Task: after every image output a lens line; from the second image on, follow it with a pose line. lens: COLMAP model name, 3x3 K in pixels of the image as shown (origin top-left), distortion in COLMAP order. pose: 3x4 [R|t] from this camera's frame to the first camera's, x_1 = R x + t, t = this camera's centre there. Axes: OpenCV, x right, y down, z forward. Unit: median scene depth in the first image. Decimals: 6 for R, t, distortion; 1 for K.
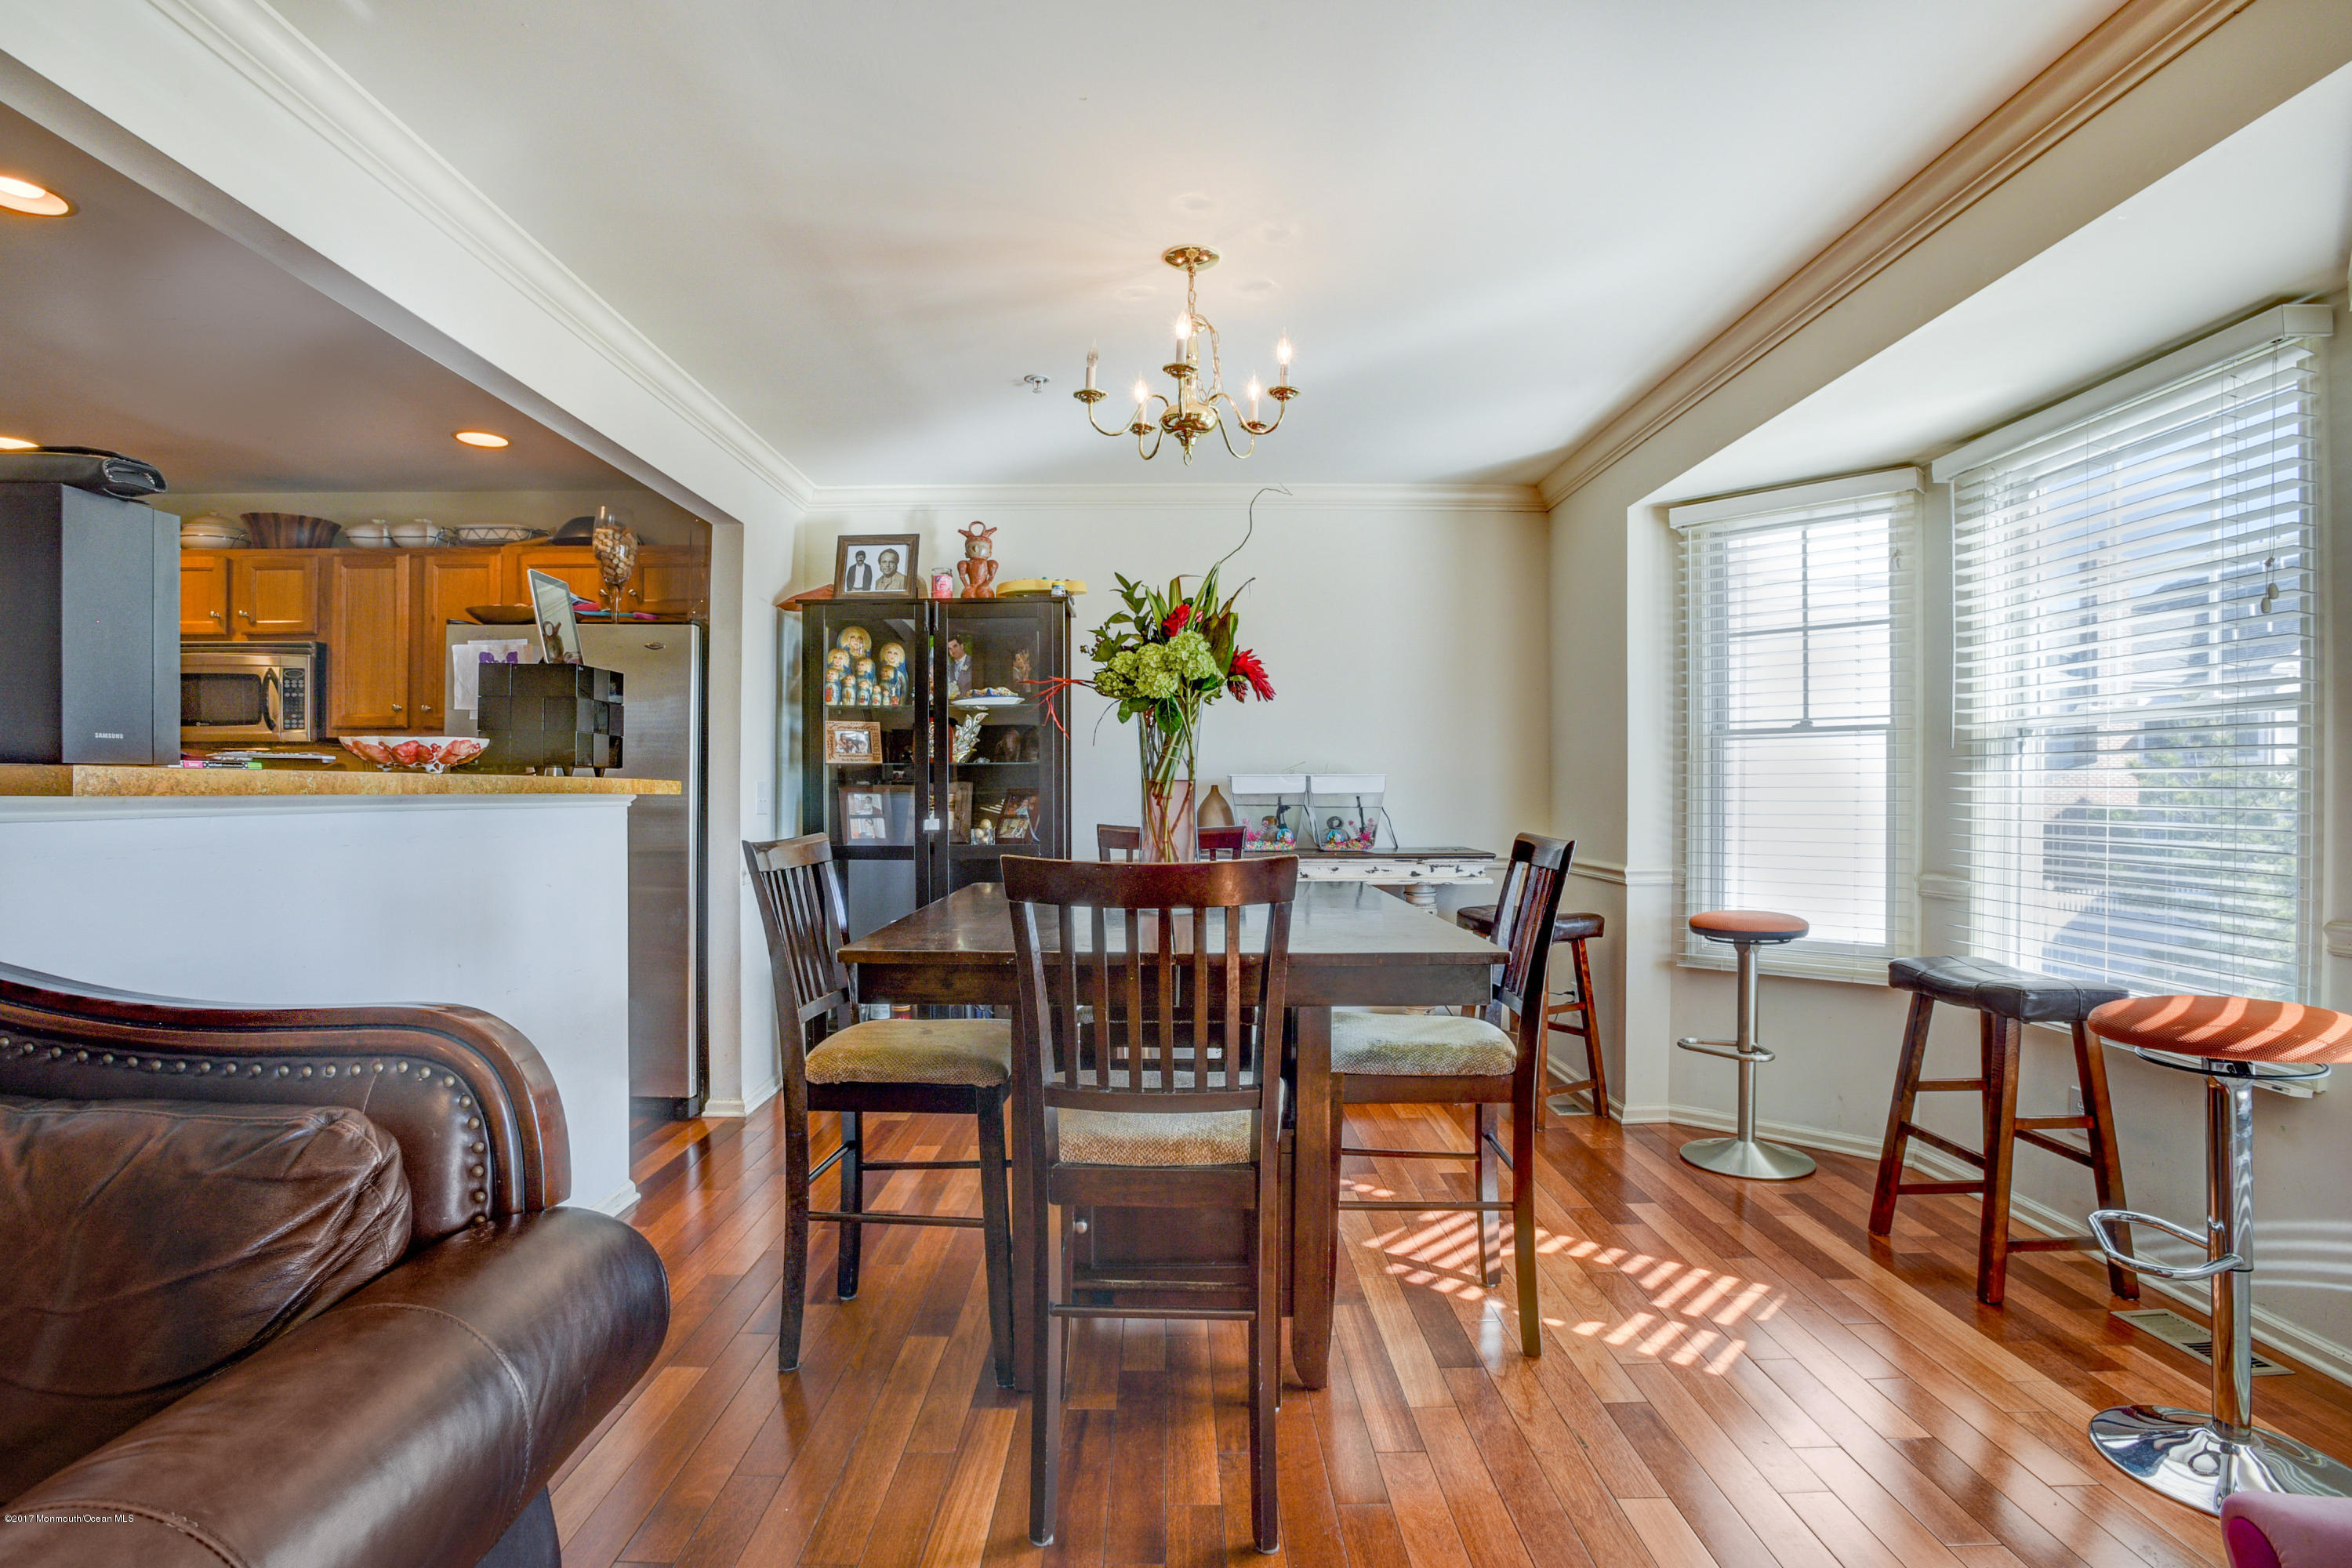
lens RADIAL K [[1219.3, 0, 1180.6], [0, 1219.3, 791.8], [0, 0, 1]] dist [-0.023489, 0.029611]
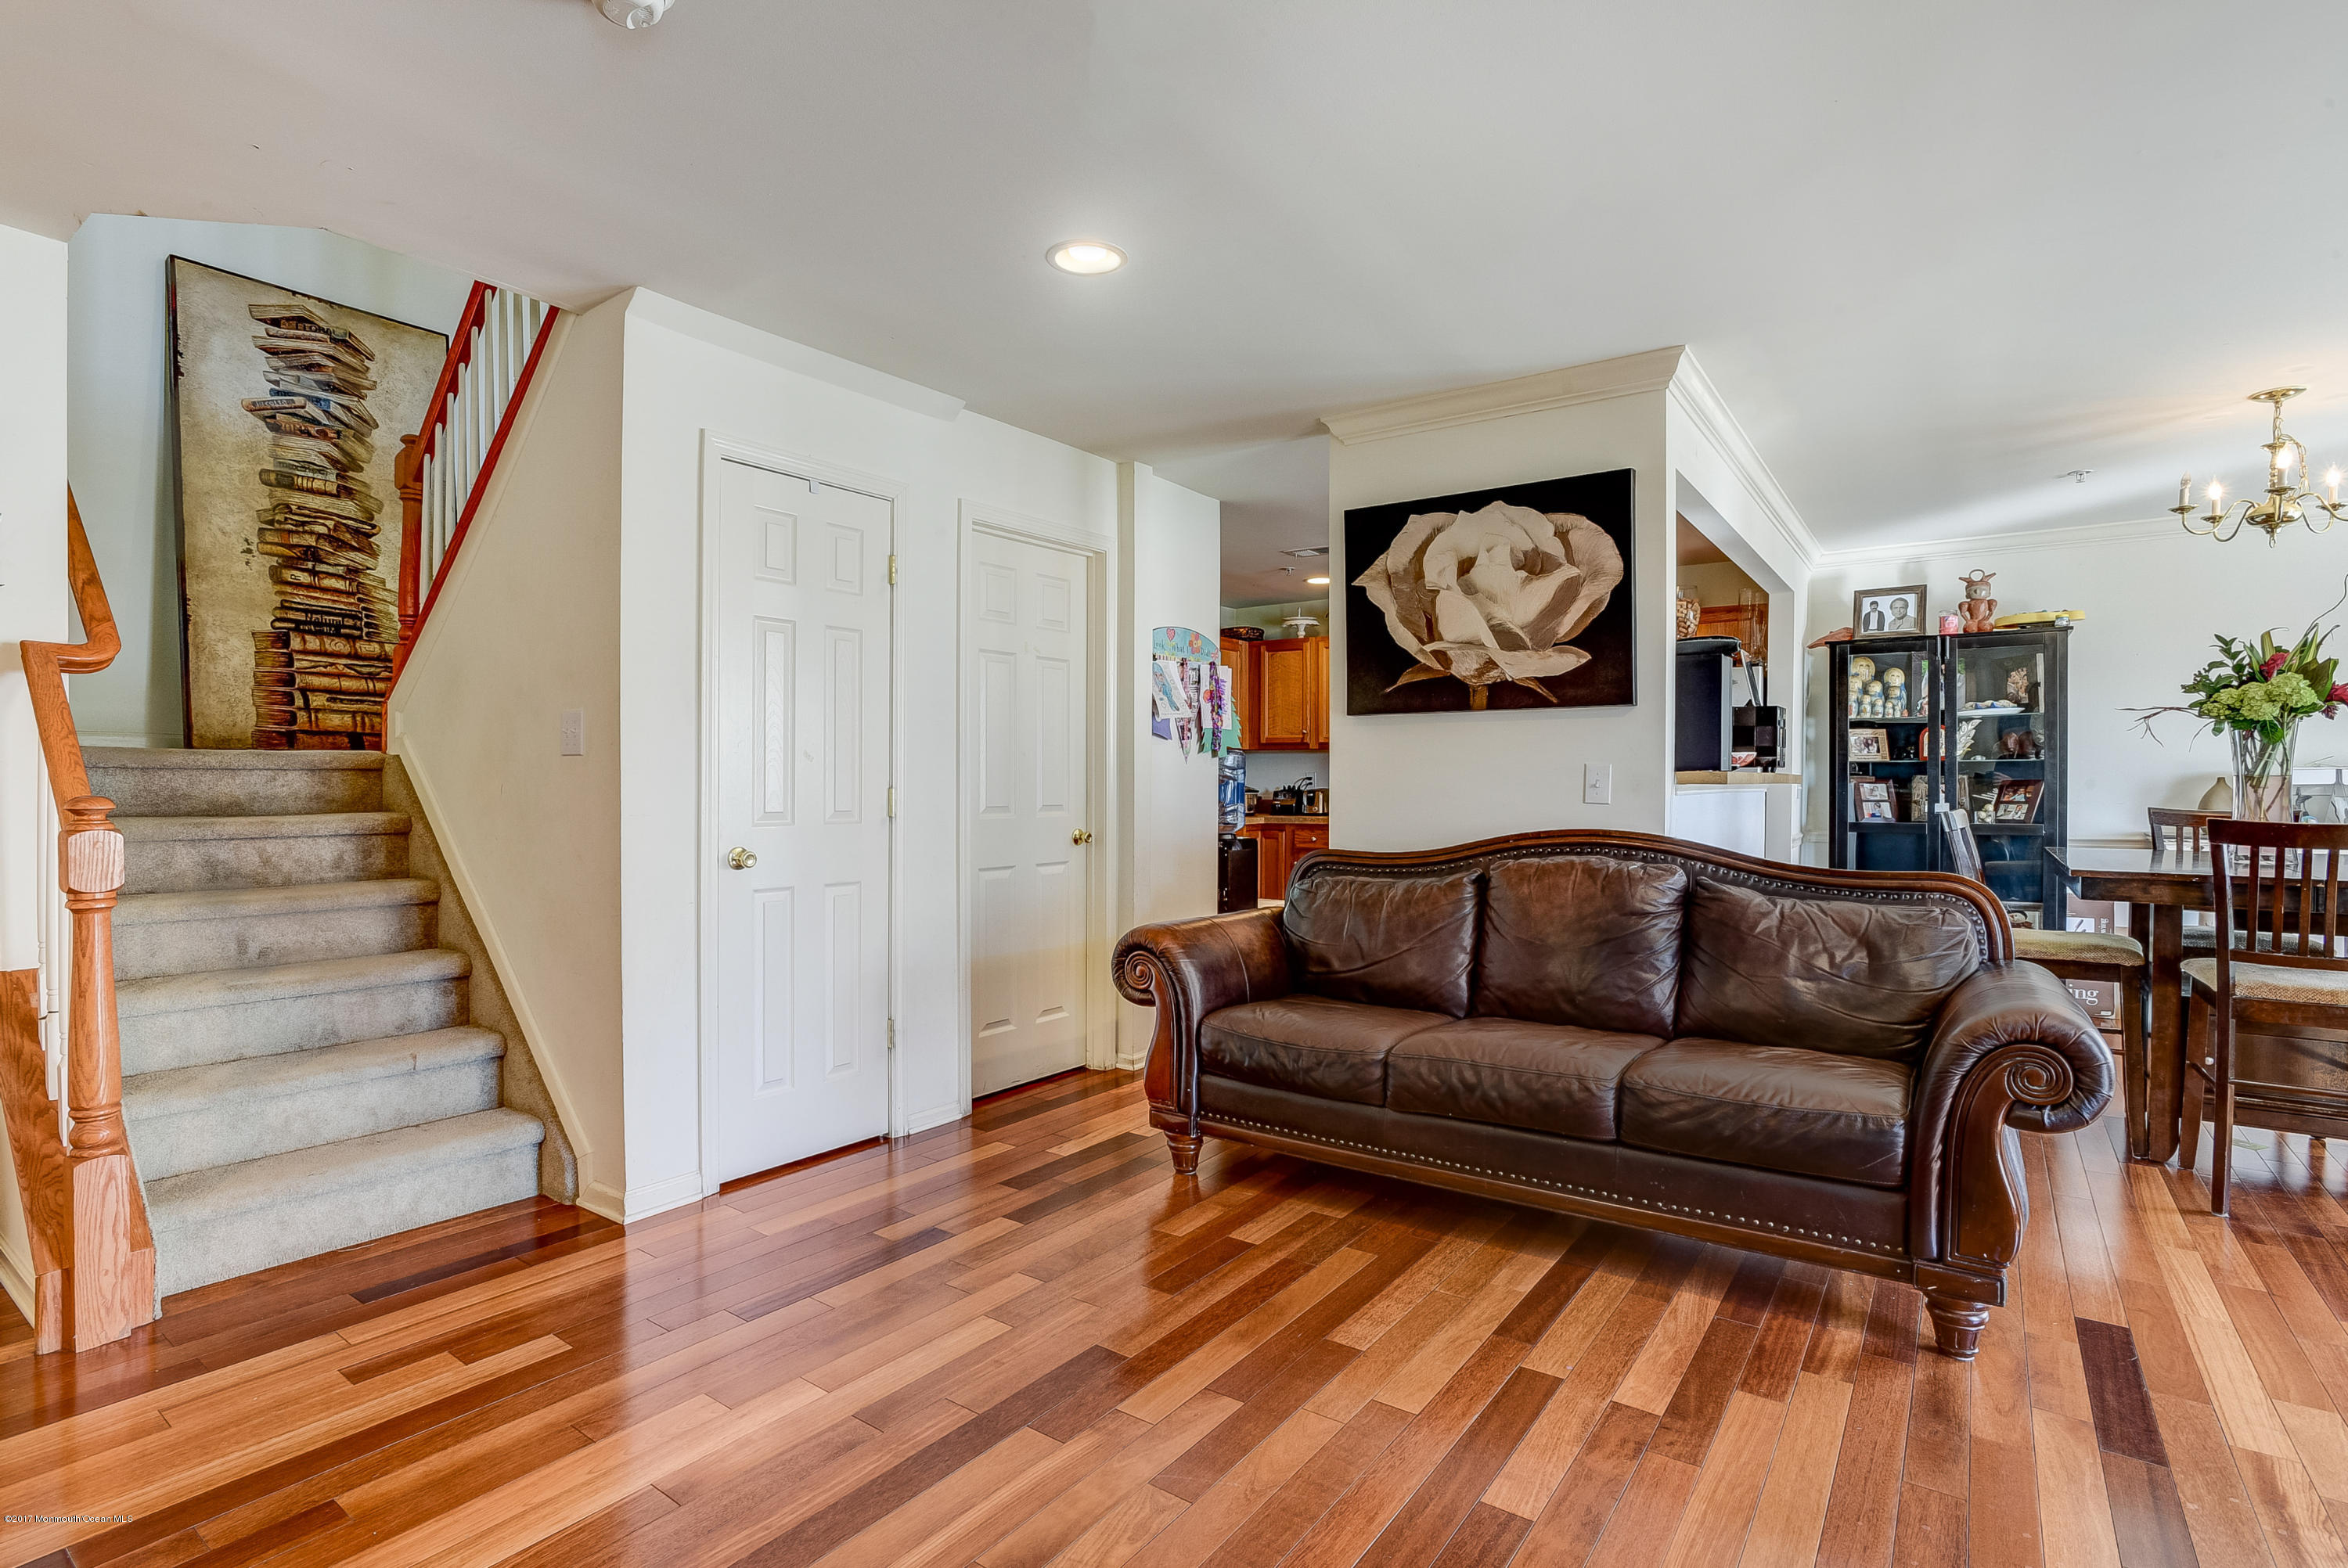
lens RADIAL K [[1217.0, 0, 1178.6], [0, 1217.0, 791.8], [0, 0, 1]] dist [-0.023489, 0.029611]
pose [[0.832154, 0.007344, -0.554496, -0.161523], [-0.002278, 0.999949, 0.009826, -0.000986], [0.554540, -0.006914, 0.832128, -0.528219]]
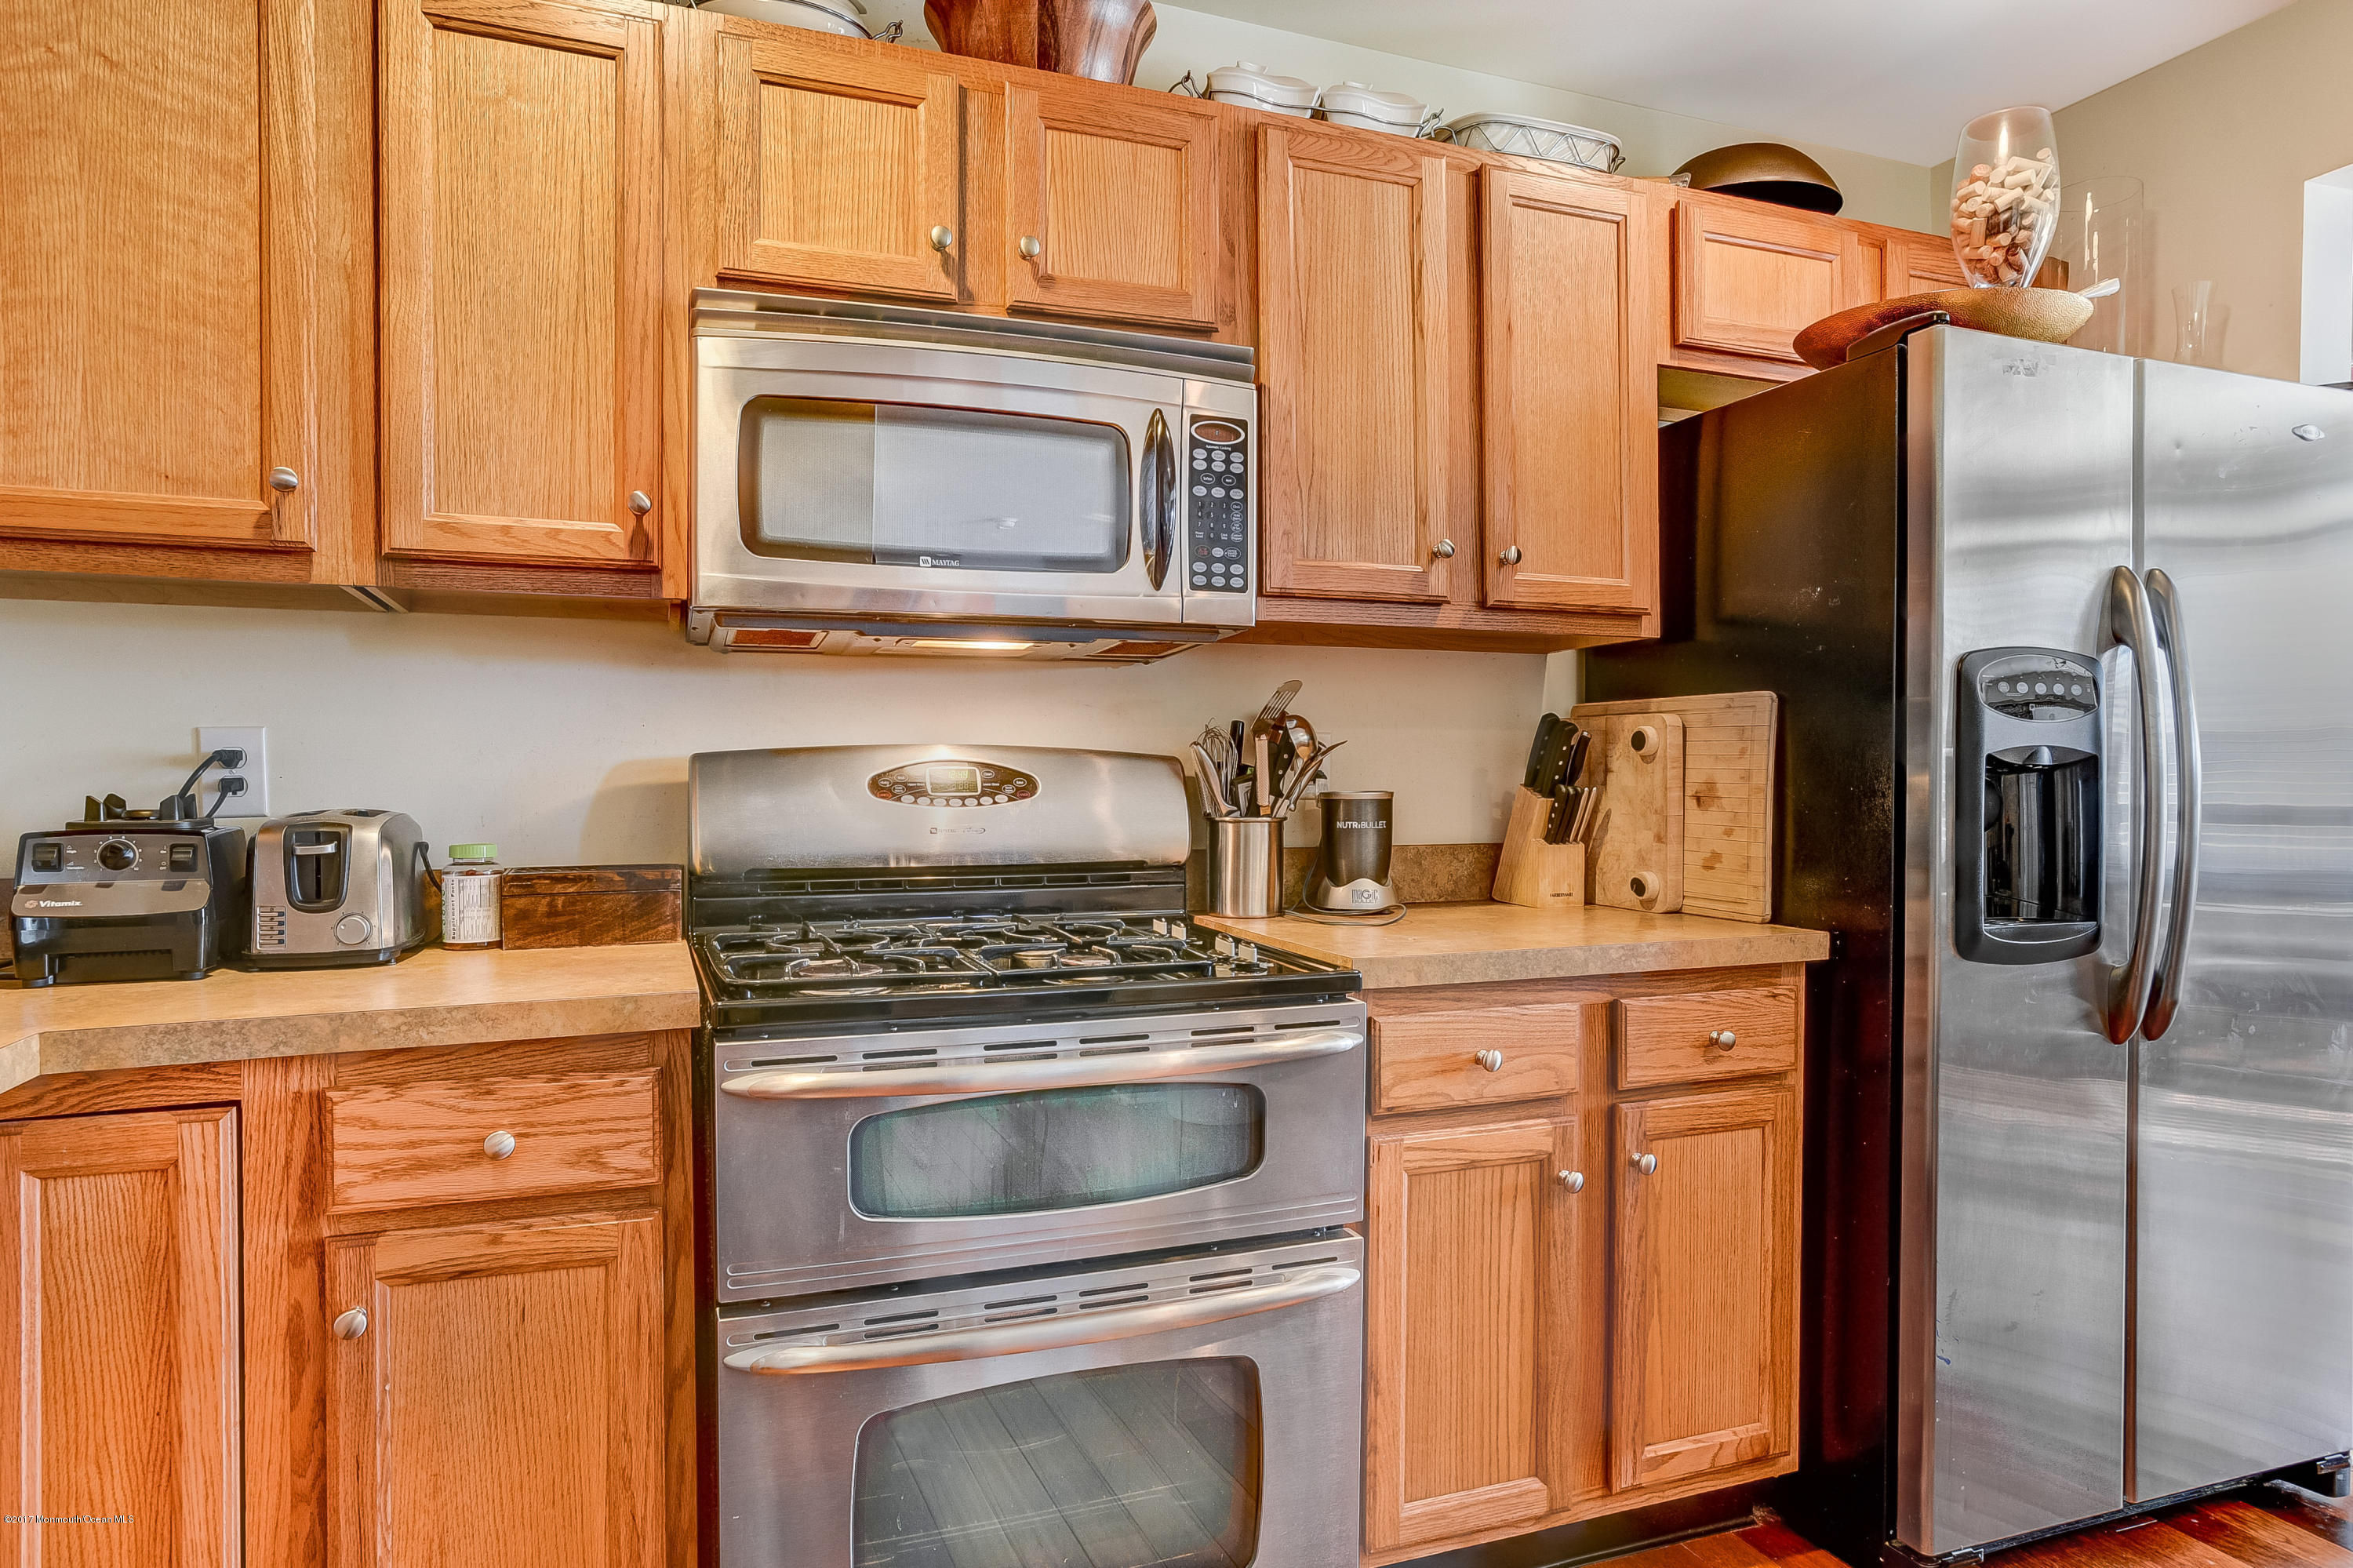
lens RADIAL K [[1414.7, 0, 1177.0], [0, 1414.7, 804.9], [0, 0, 1]] dist [-0.051078, 0.049835]
pose [[0.923851, -0.007435, 0.382681, -0.920812], [0.000472, 0.999833, 0.018286, 0.003044], [-0.382753, -0.016713, 0.923700, 0.643525]]
